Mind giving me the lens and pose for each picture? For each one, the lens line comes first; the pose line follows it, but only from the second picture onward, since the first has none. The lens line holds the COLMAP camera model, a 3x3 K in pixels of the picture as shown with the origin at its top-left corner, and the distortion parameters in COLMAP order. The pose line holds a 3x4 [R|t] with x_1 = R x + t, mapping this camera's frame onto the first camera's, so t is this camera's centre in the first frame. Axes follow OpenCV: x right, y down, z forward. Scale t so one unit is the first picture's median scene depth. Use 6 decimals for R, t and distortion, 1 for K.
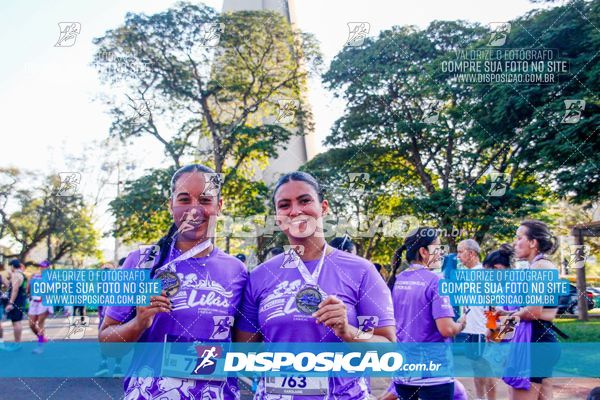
lens RADIAL K [[835.6, 0, 300.0], [0, 835.6, 200.0], [0, 0, 1]] dist [0.107744, -0.013761]
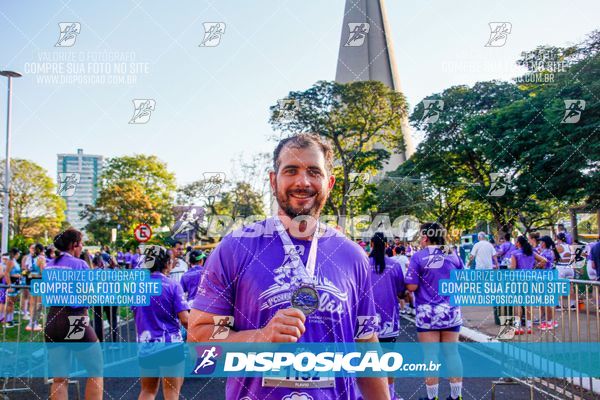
lens RADIAL K [[631.3, 0, 300.0], [0, 631.3, 200.0], [0, 0, 1]] dist [-0.068435, 0.228450]
pose [[0.986174, -0.039336, -0.160975, 0.008787], [0.044172, 0.998670, 0.026577, -0.031778], [0.159715, -0.033320, 0.986601, -0.213974]]
